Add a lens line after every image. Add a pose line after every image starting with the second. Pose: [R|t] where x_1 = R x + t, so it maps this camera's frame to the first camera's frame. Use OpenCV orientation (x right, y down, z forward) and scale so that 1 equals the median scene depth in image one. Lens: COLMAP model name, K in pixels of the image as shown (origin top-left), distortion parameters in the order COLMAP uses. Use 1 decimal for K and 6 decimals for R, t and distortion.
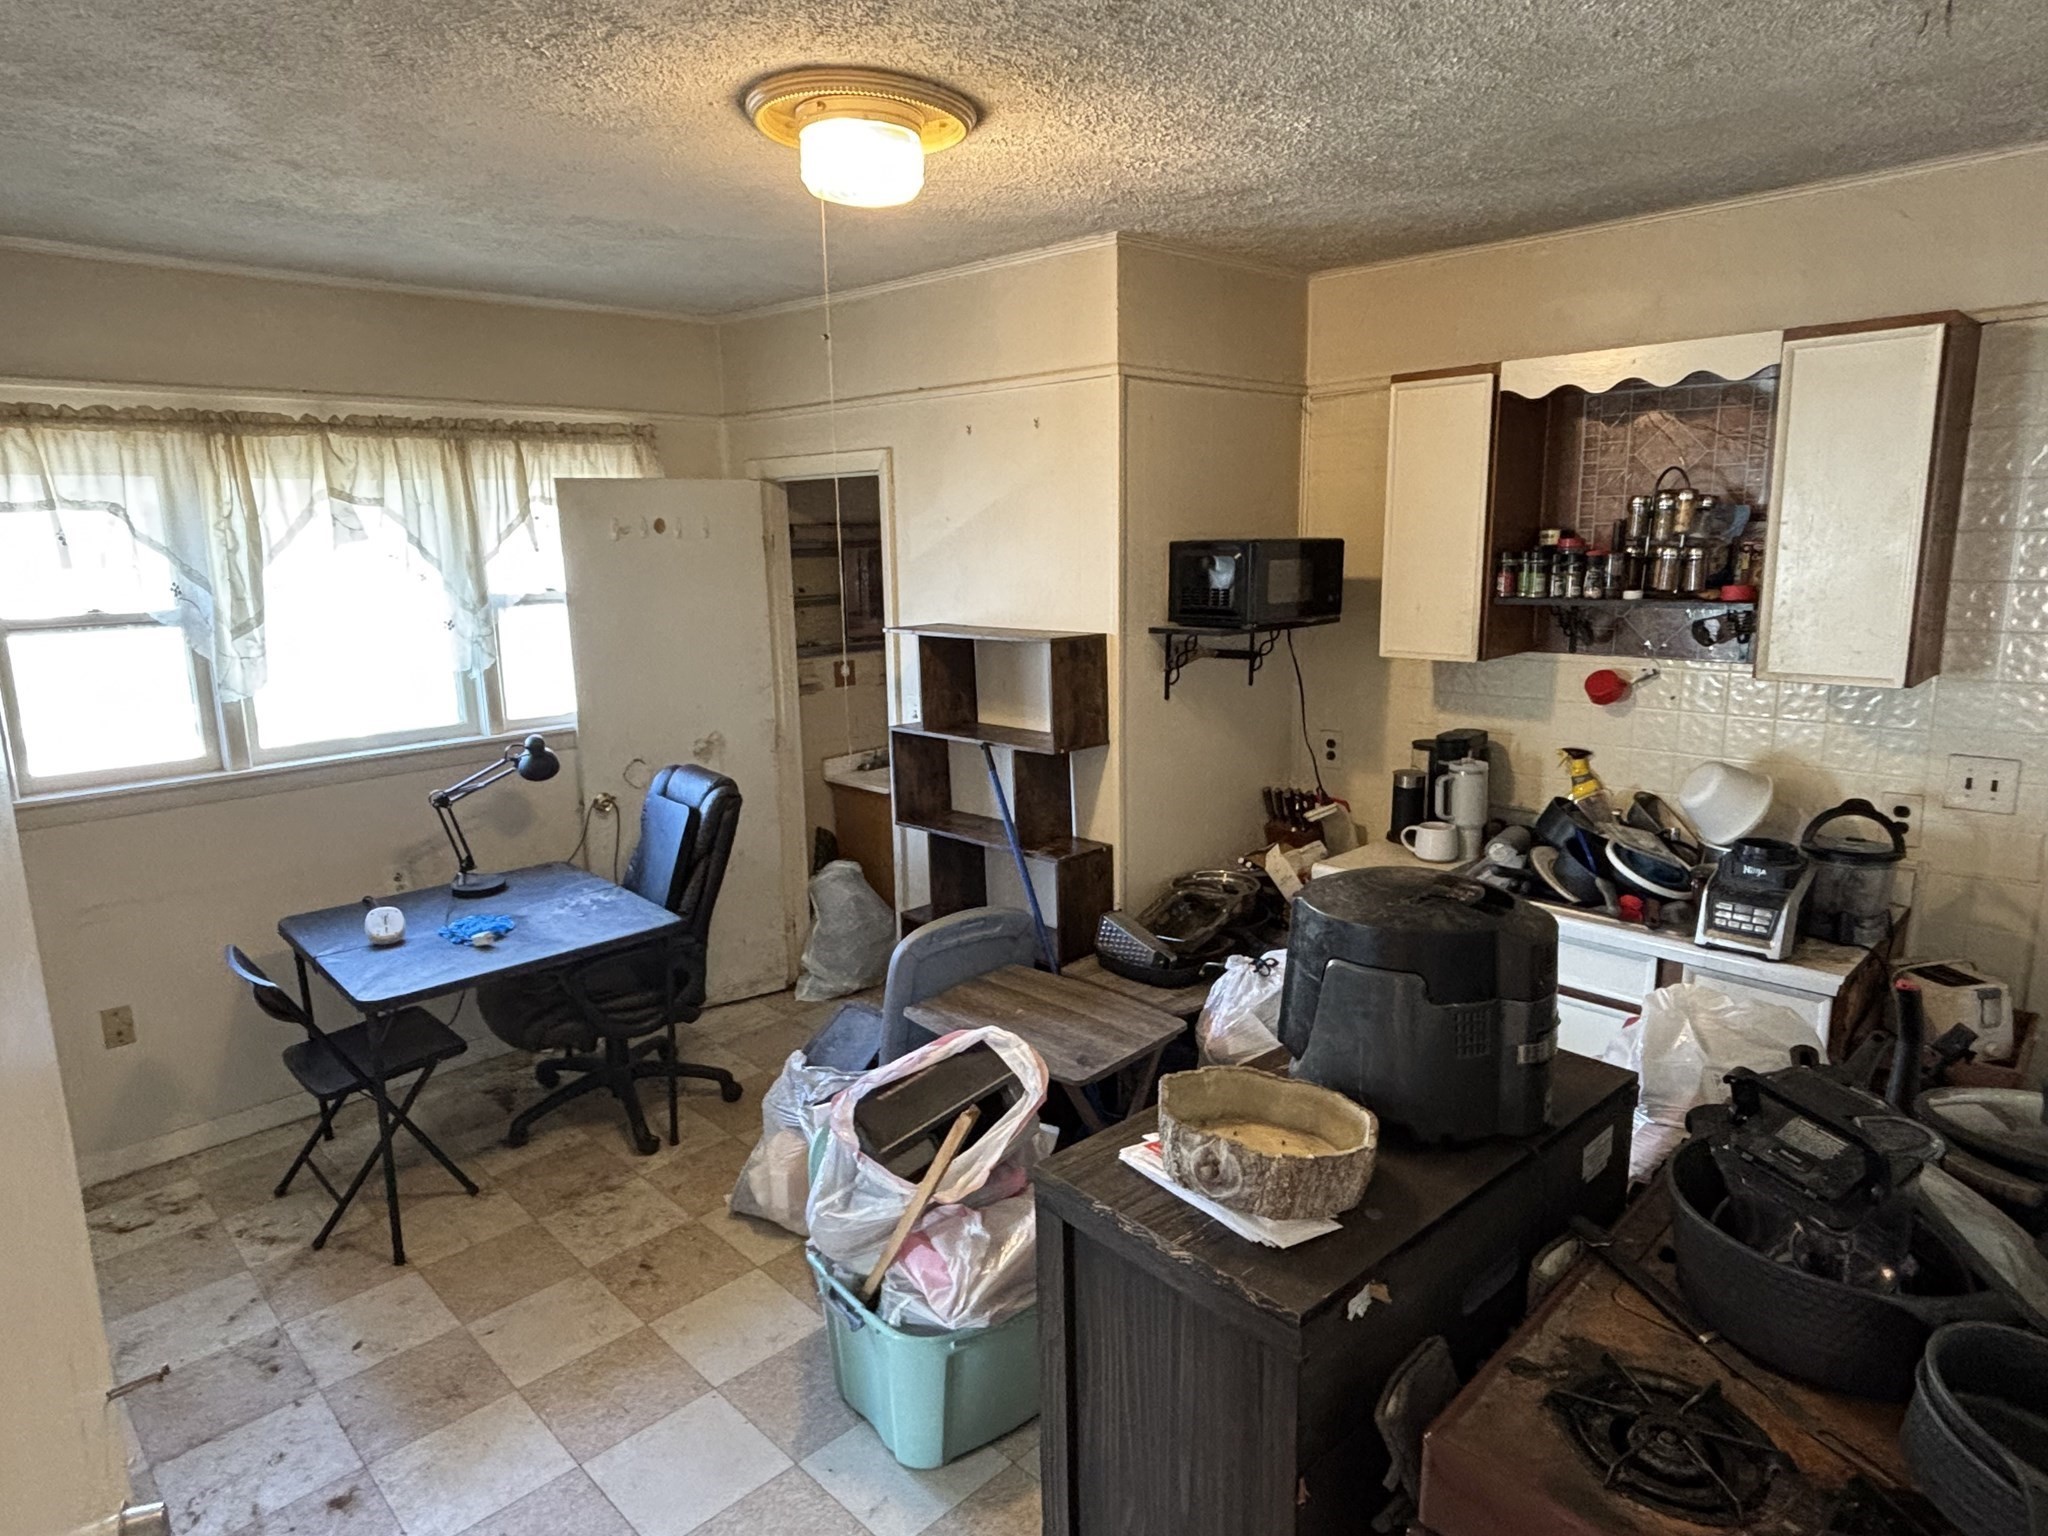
lens RADIAL K [[1207.1, 0, 1024.0], [0, 1207.1, 768.0], [0, 0, 1]] dist [-0.002404, -0.002171]
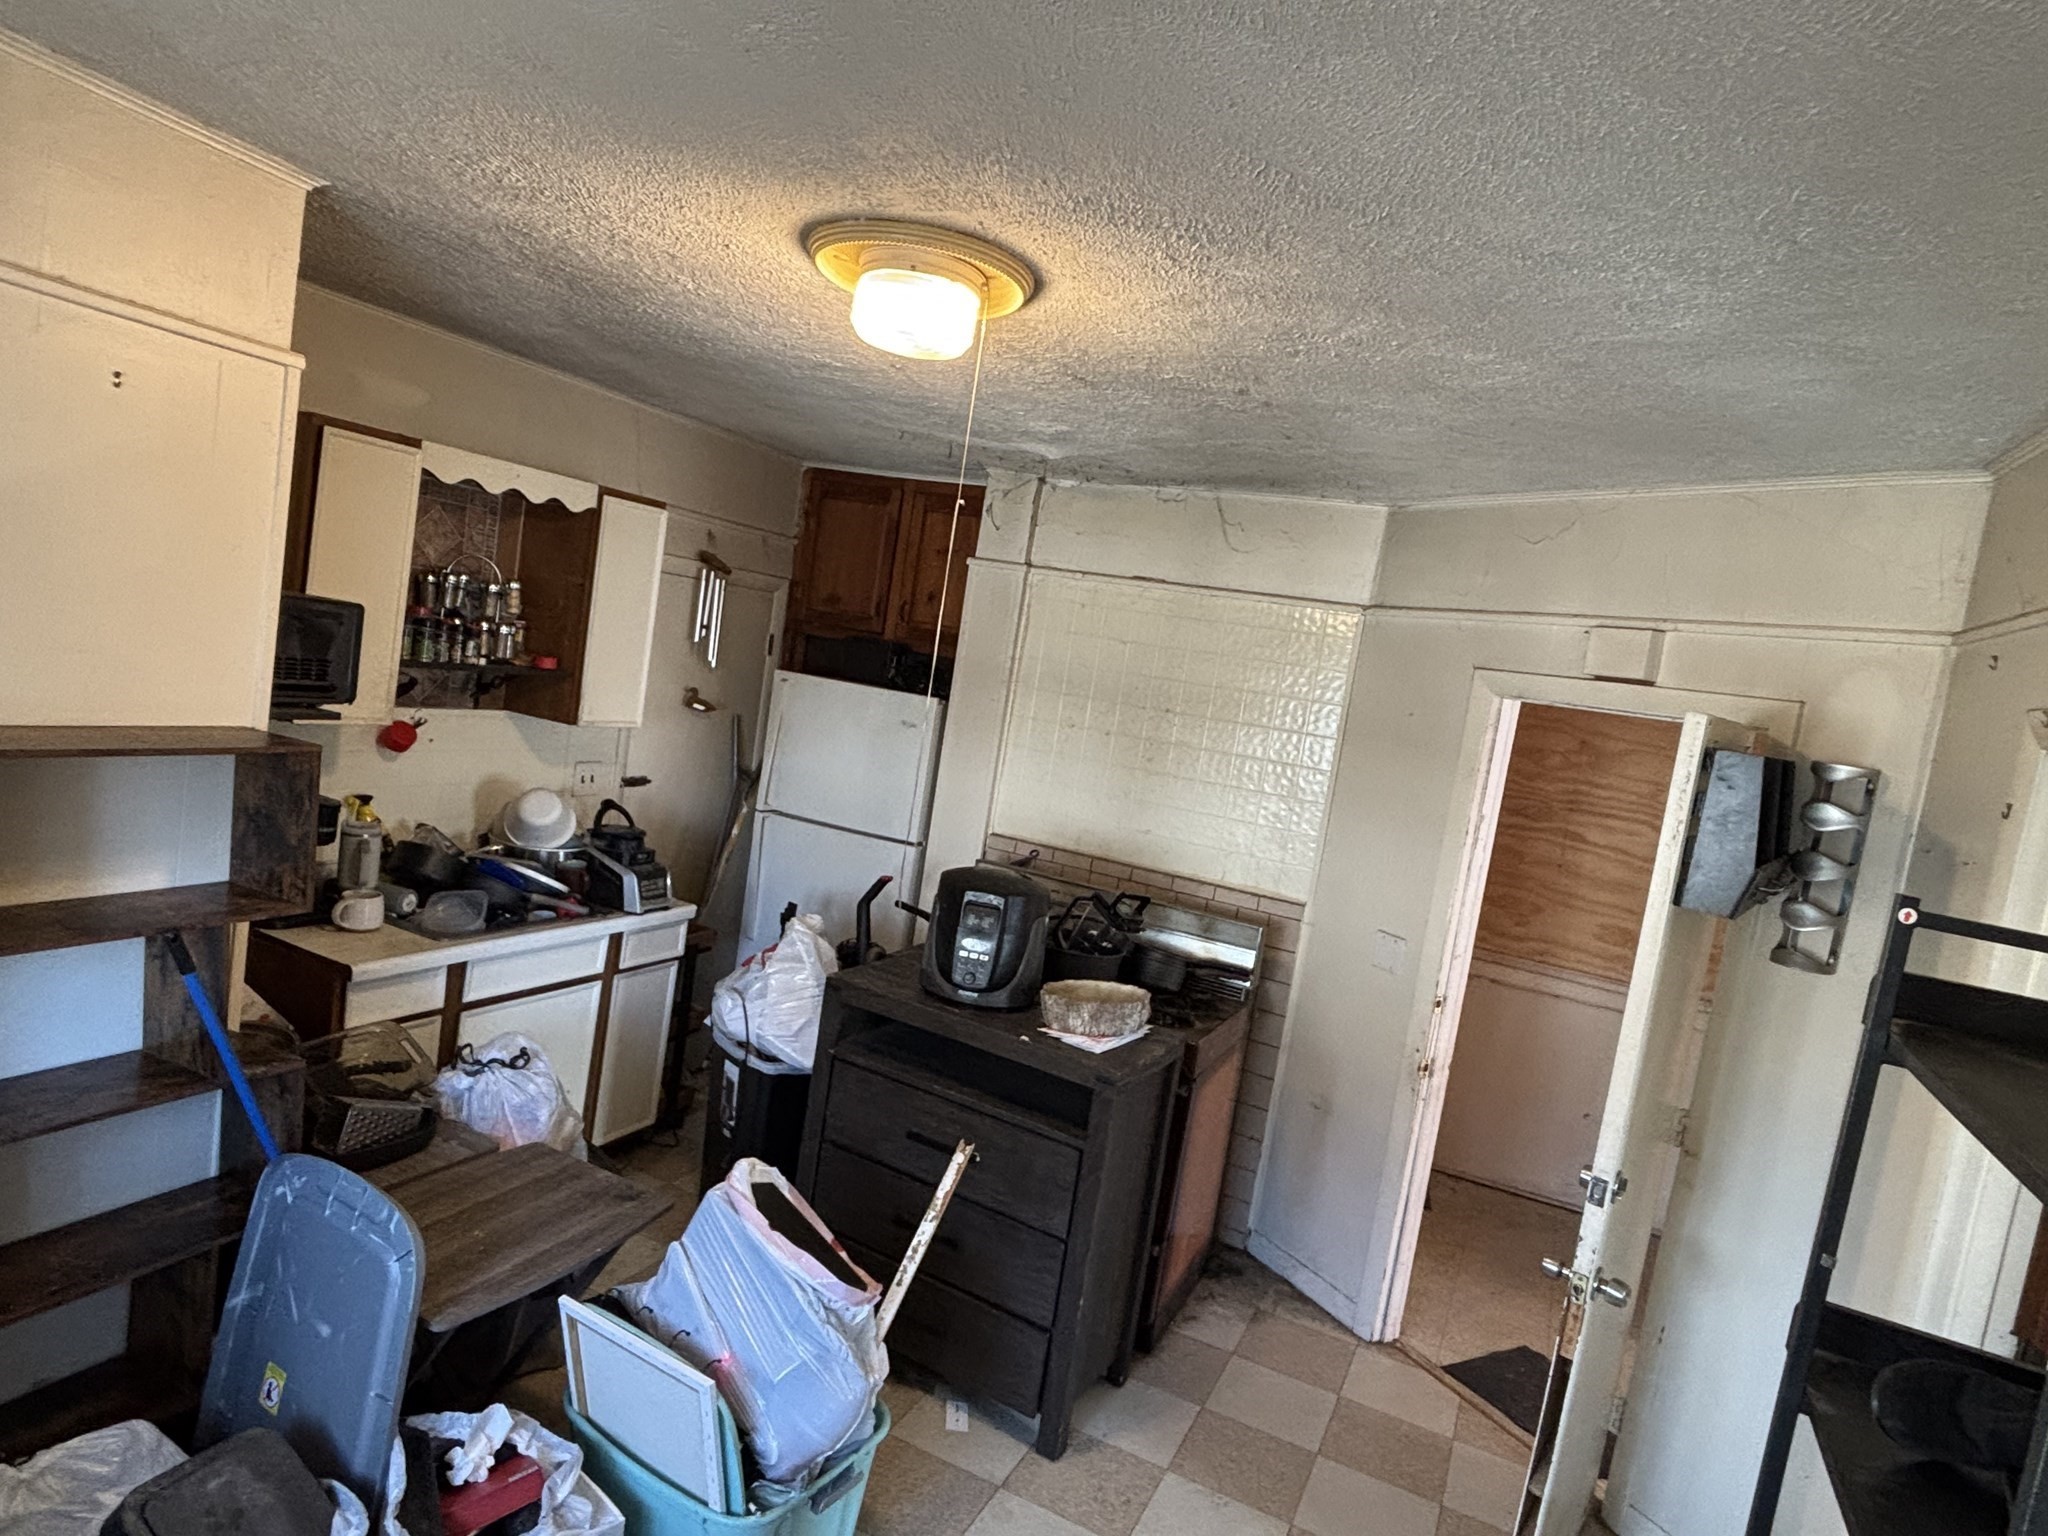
lens RADIAL K [[1207.1, 0, 1024.0], [0, 1207.1, 768.0], [0, 0, 1]] dist [-0.002404, -0.002171]
pose [[-0.359523, -0.124558, 0.924786, -0.831433], [0.041683, 0.987918, 0.149266, -0.202152], [-0.932205, 0.092212, -0.349988, 0.956735]]
